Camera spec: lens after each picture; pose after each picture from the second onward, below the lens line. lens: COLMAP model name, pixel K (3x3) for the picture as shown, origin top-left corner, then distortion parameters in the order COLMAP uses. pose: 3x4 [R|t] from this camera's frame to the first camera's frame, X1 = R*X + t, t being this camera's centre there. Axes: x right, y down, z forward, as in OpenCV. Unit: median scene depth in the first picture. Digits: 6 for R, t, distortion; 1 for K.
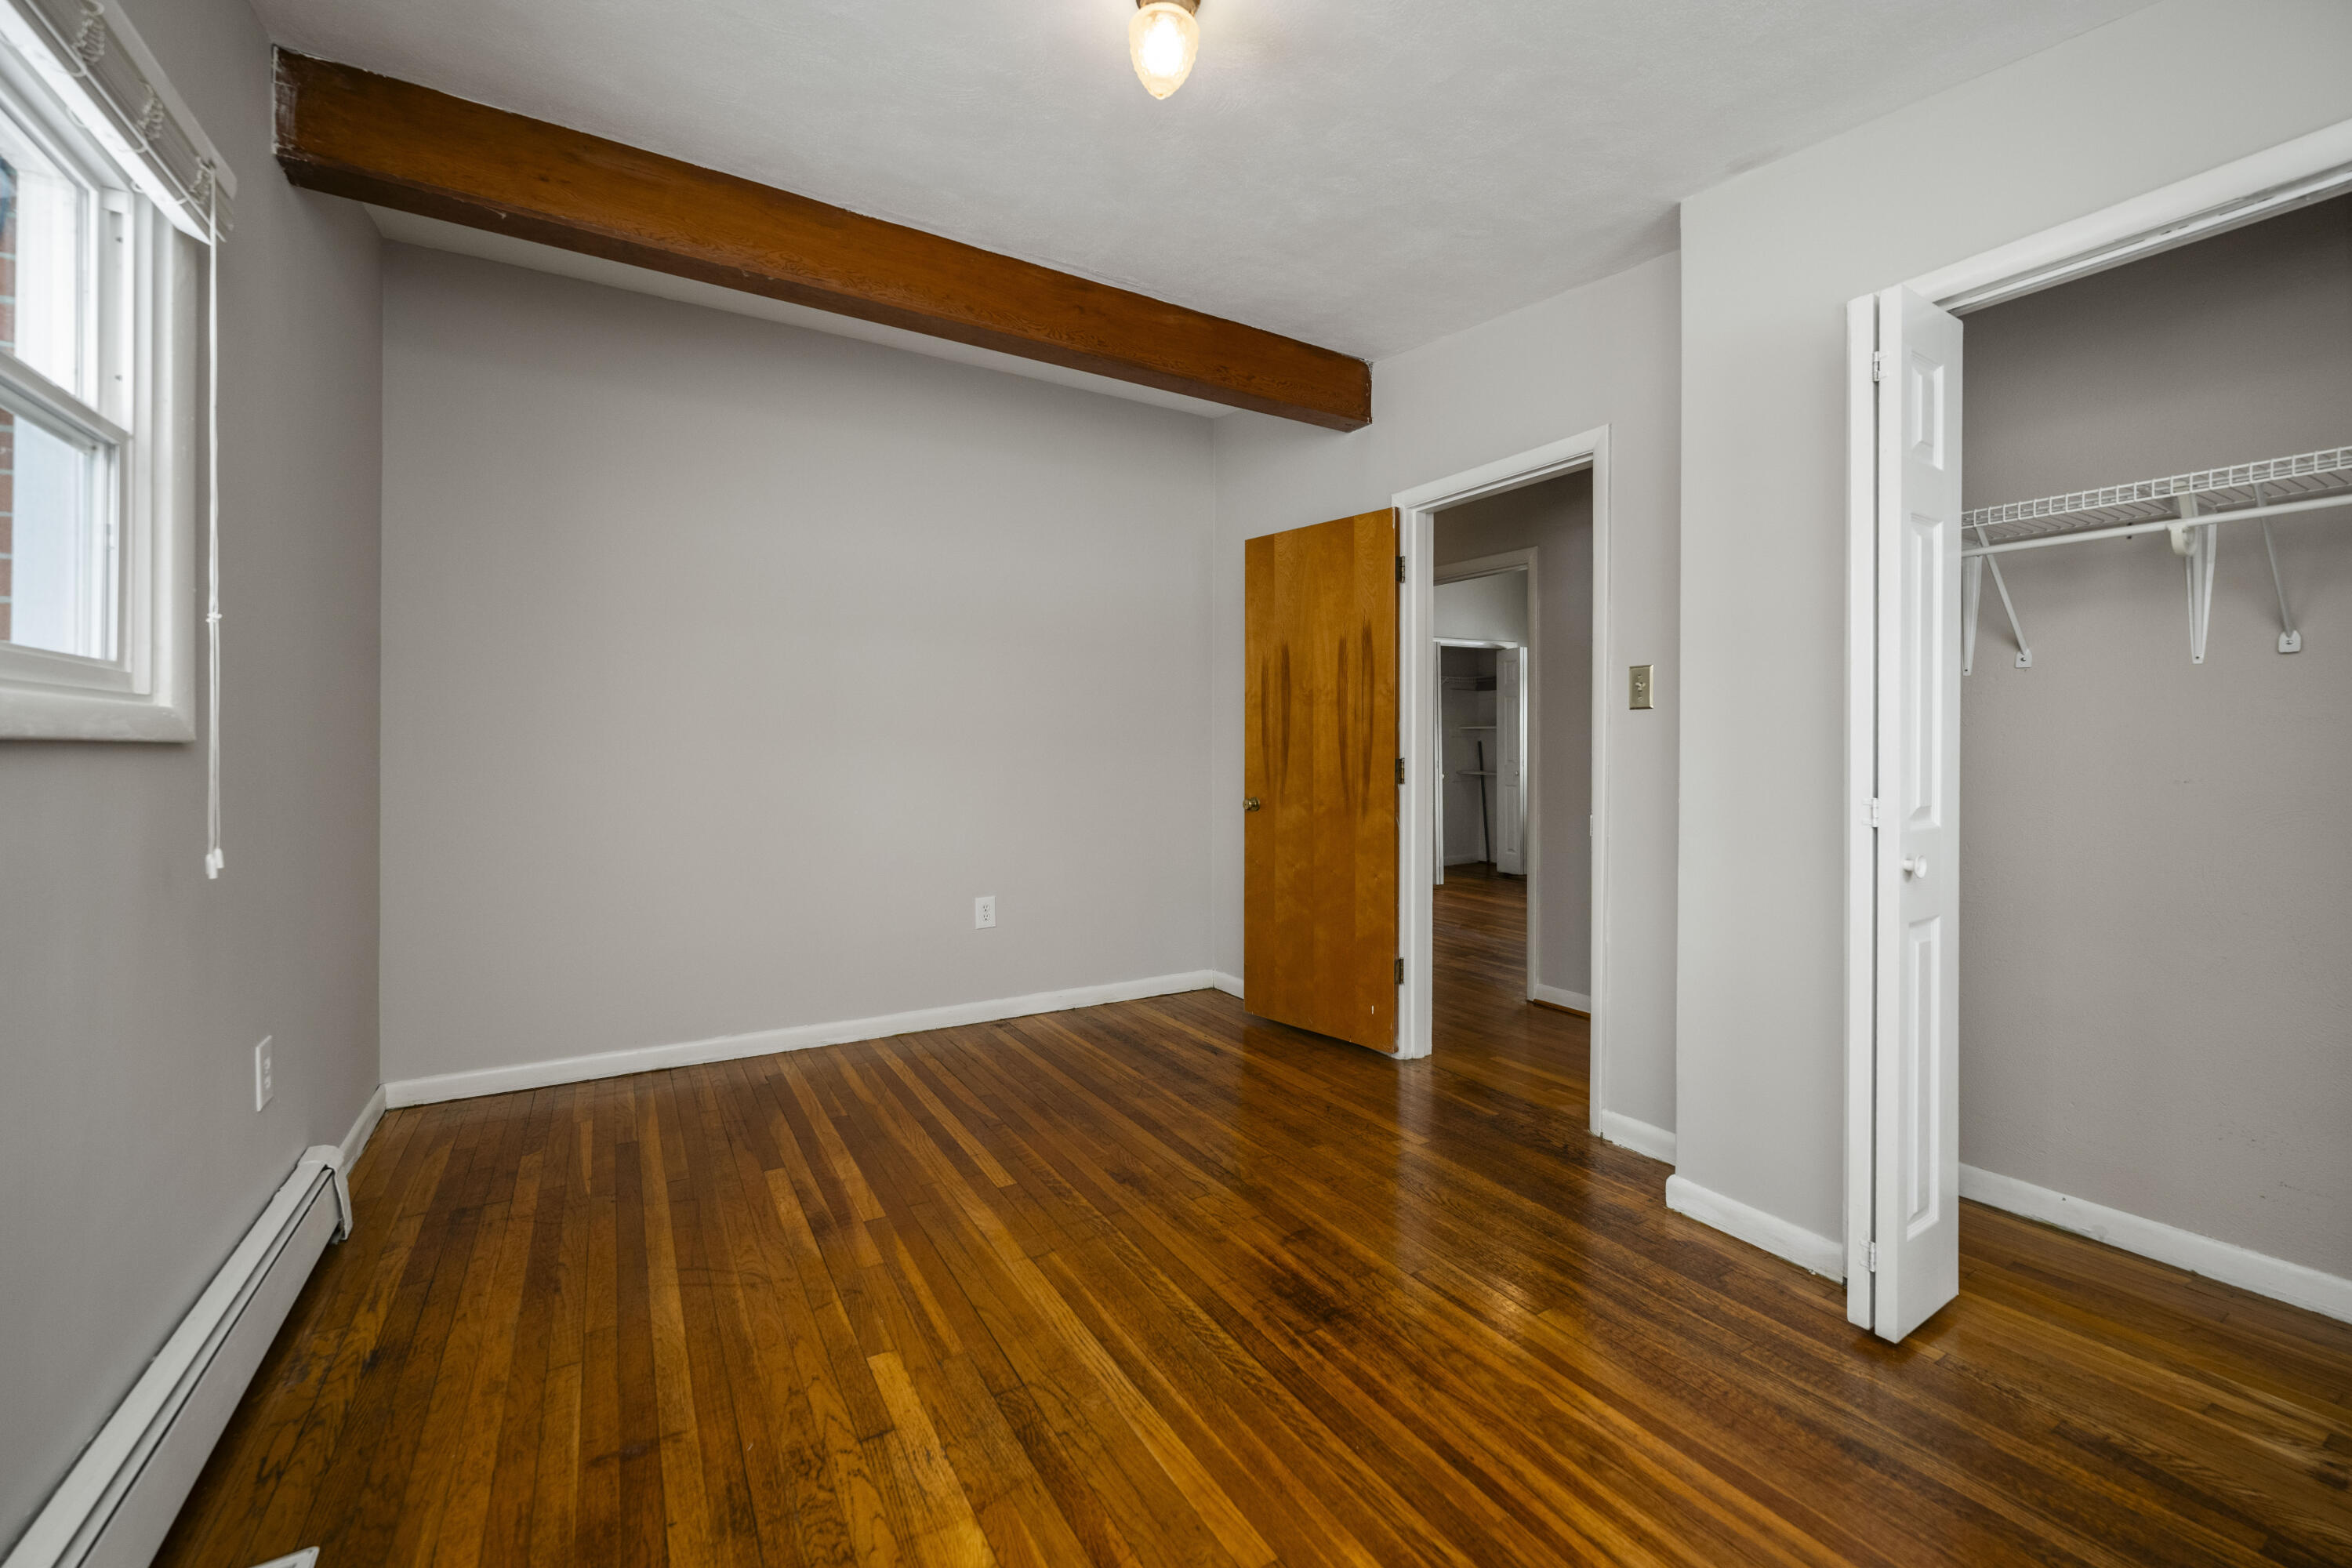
lens RADIAL K [[942.2, 0, 1177.5], [0, 942.2, 769.0], [0, 0, 1]] dist [-0.000447, -0.000015]
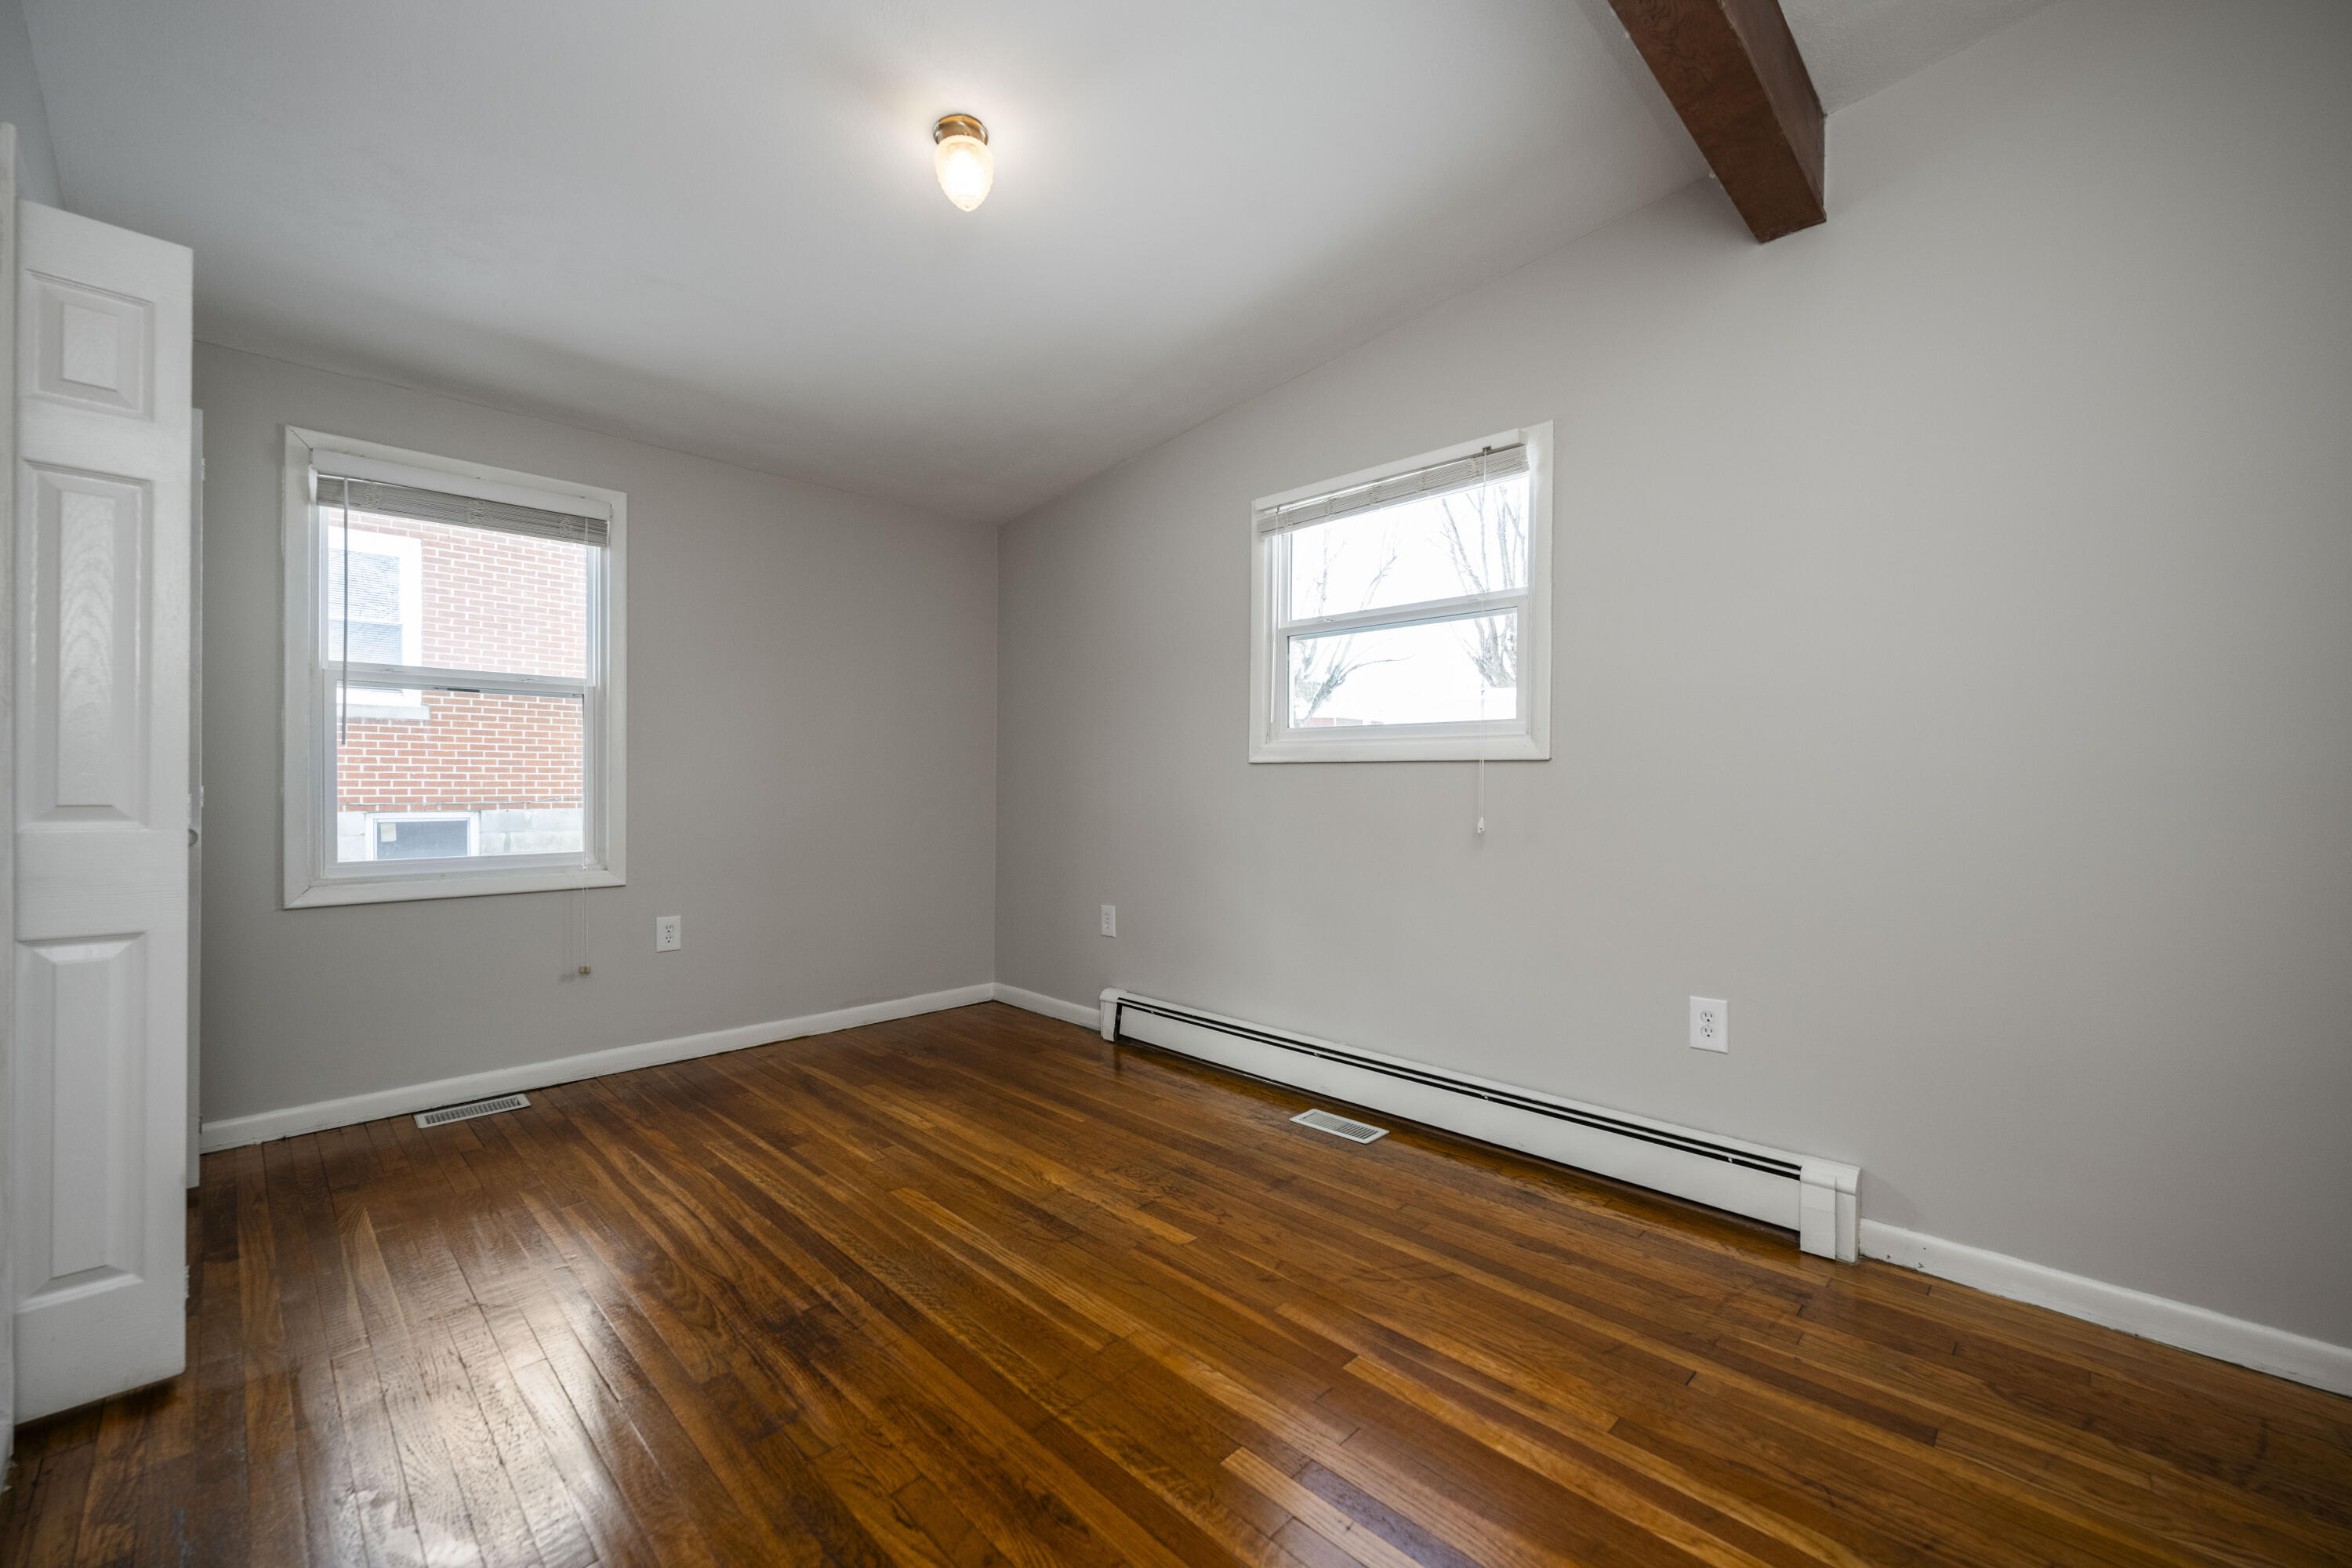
lens RADIAL K [[942.2, 0, 1177.5], [0, 942.2, 769.0], [0, 0, 1]] dist [-0.000447, -0.000015]
pose [[-0.970018, -0.010725, -0.242798, 0.010205], [-0.011724, 0.999928, 0.002673, -0.008311], [0.242752, 0.005439, -0.970073, 2.033471]]
